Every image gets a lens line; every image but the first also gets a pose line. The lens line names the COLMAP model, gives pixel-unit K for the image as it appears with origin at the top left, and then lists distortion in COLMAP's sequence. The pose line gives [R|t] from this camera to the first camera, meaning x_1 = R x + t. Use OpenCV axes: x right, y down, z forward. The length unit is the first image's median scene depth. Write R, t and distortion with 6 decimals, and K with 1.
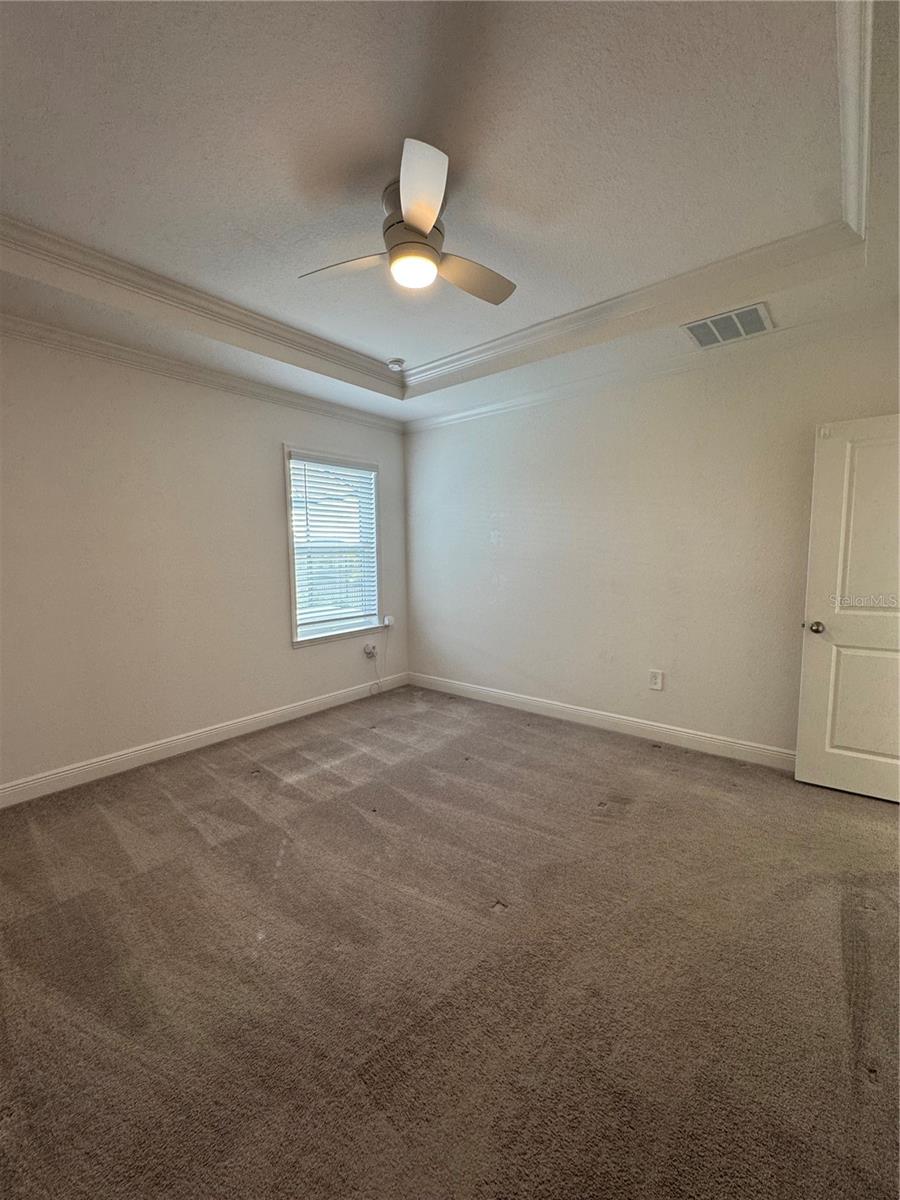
lens RADIAL K [[484.8, 0, 445.5], [0, 484.8, 598.3], [0, 0, 1]] dist [0.000017, 0.000021]
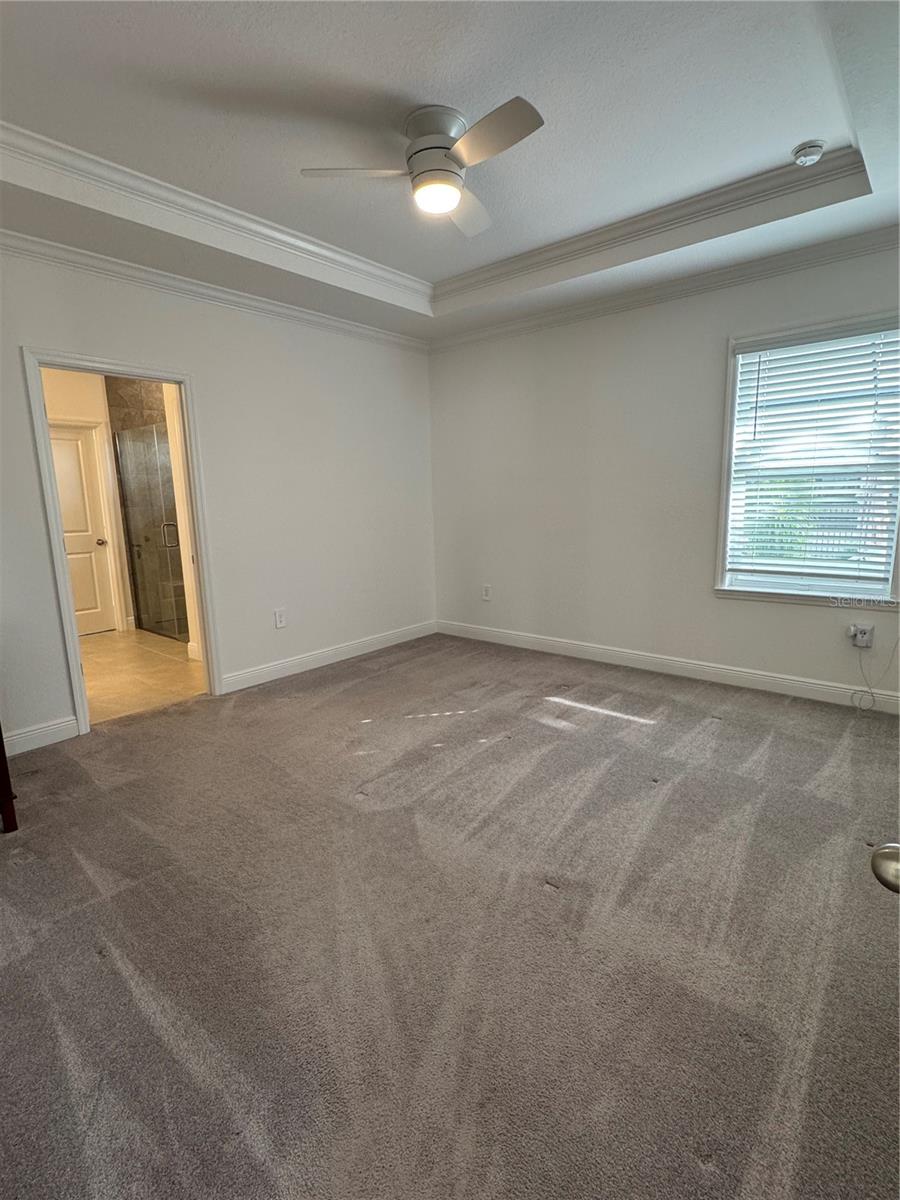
lens RADIAL K [[571.4, 0, 441.9], [0, 571.4, 597.7], [0, 0, 1]] dist [-0.004790, 0.001813]
pose [[-0.011034, 0.188127, -0.982083, 0.638369], [-0.068639, 0.979683, 0.188438, -0.045119], [0.997581, 0.069489, 0.002103, 0.541838]]
